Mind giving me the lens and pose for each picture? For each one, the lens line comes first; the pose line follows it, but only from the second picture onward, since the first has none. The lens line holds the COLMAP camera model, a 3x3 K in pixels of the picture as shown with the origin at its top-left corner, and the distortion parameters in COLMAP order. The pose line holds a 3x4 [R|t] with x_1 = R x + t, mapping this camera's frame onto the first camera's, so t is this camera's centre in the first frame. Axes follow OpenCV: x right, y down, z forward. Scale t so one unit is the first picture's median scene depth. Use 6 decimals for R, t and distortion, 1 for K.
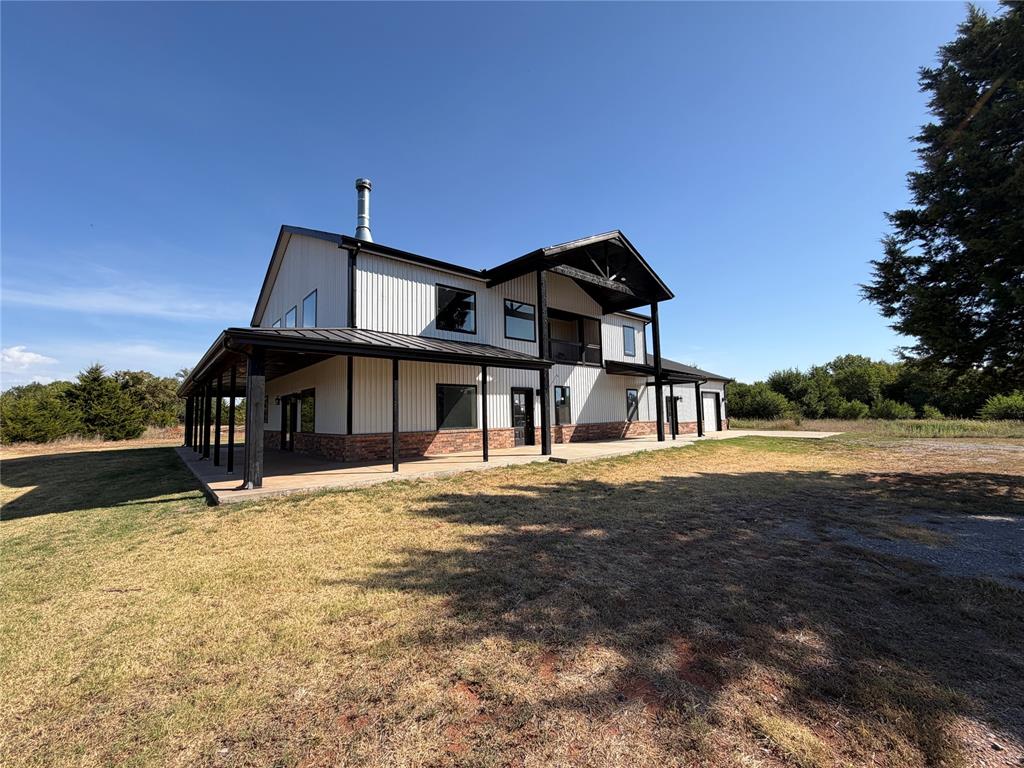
lens RADIAL K [[402.2, 0, 507.9], [0, 402.2, 376.8], [0, 0, 1]] dist [-0.000325, -0.000021]
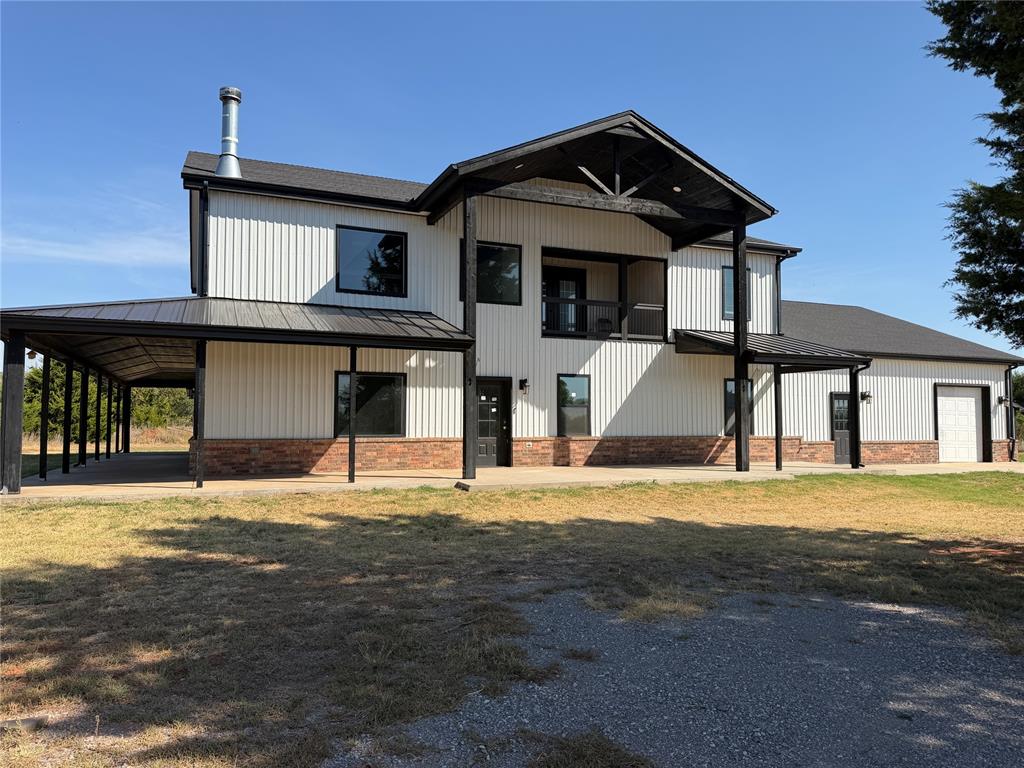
lens RADIAL K [[701.4, 0, 512.0], [0, 701.4, 384.0], [0, 0, 1]] dist [0.090362, -0.122999]
pose [[0.949420, 0.005857, -0.313956, 0.755205], [0.007428, 0.999127, 0.041102, -0.013794], [0.313923, -0.041355, 0.948547, -0.099974]]
